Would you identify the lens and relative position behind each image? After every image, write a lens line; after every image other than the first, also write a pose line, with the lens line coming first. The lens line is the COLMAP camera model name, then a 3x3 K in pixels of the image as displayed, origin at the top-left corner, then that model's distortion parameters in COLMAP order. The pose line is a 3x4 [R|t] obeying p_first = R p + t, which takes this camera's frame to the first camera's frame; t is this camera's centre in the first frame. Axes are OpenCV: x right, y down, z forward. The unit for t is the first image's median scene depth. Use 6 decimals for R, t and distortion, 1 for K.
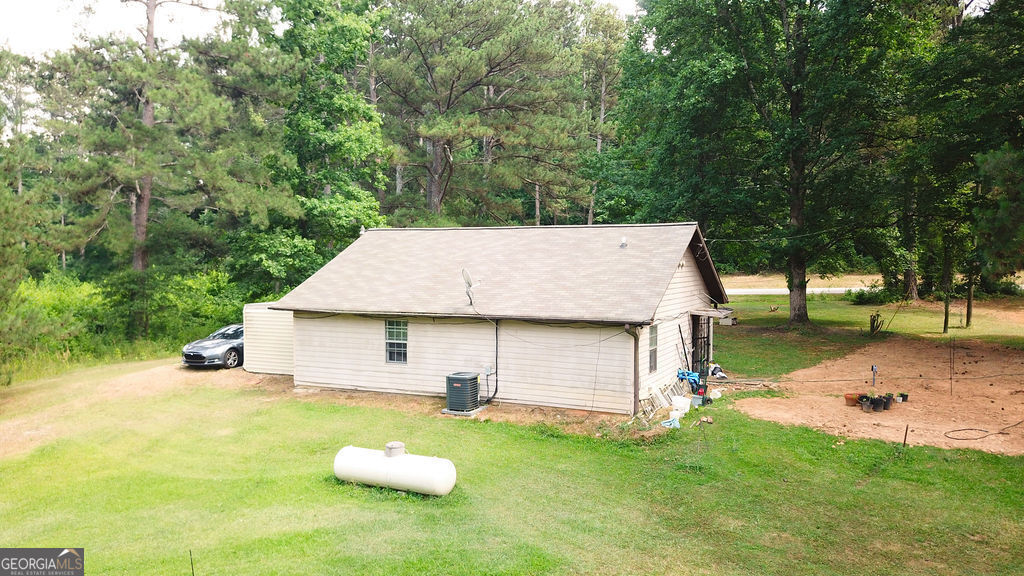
lens RADIAL K [[794.0, 0, 506.8], [0, 794.0, 280.8], [0, 0, 1]] dist [0.000770, -0.012277]
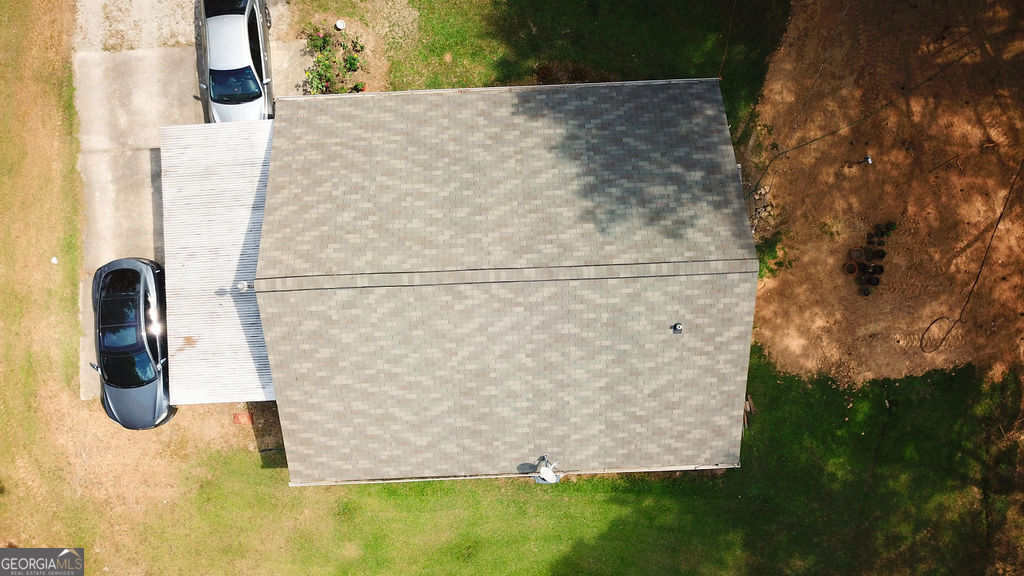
lens RADIAL K [[794.0, 0, 505.4], [0, 794.0, 294.6], [0, 0, 1]] dist [0.000770, -0.012277]
pose [[0.878587, -0.477342, 0.015165, -0.006435], [0.010099, 0.050316, 0.998682, -0.932524], [-0.477476, -0.877276, 0.049027, 1.152534]]
